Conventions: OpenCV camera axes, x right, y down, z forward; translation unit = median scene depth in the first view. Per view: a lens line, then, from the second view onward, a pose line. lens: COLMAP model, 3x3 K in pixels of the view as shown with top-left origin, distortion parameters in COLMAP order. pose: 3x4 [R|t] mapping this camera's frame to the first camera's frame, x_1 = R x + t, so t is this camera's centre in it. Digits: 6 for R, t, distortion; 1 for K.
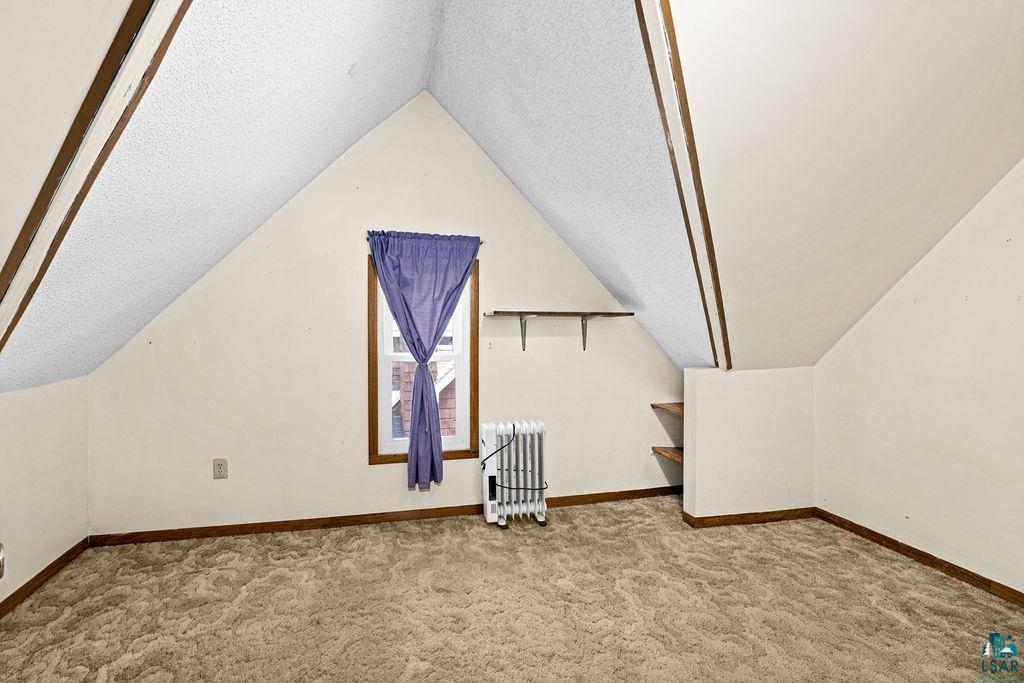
lens RADIAL K [[501.0, 0, 513.0], [0, 501.0, 344.3], [0, 0, 1]] dist [0.002491, 0.002548]
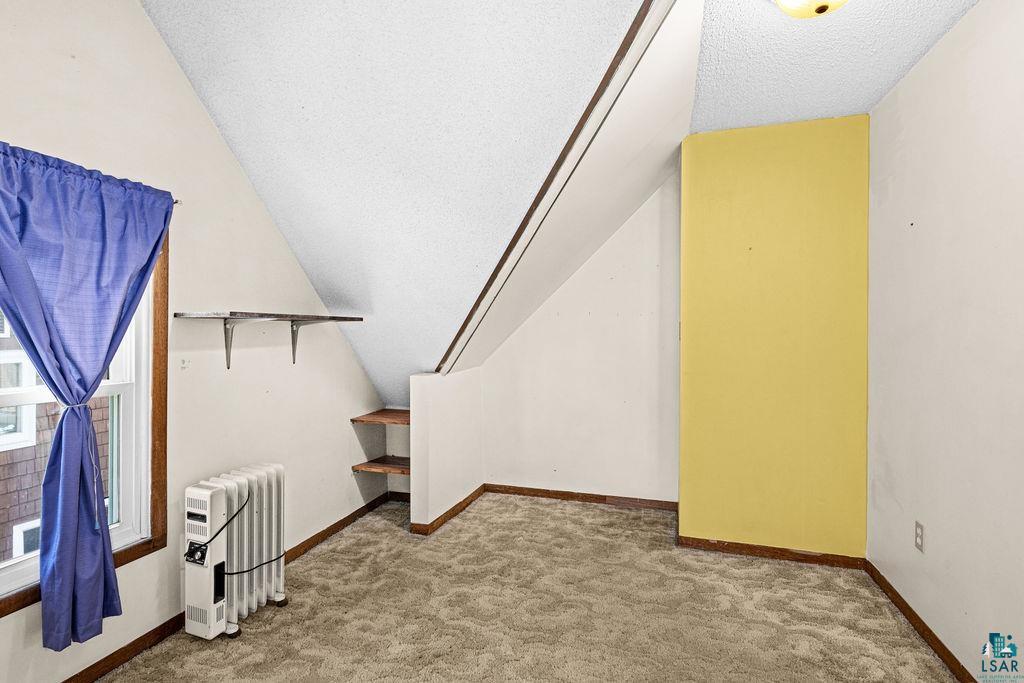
lens RADIAL K [[501.0, 0, 511.8], [0, 501.0, 331.7], [0, 0, 1]] dist [0.002491, 0.002548]
pose [[0.526986, -0.003740, 0.849865, -0.393773], [0.033898, 0.999287, -0.016622, -0.014733], [-0.849197, 0.037568, 0.526738, 0.319255]]
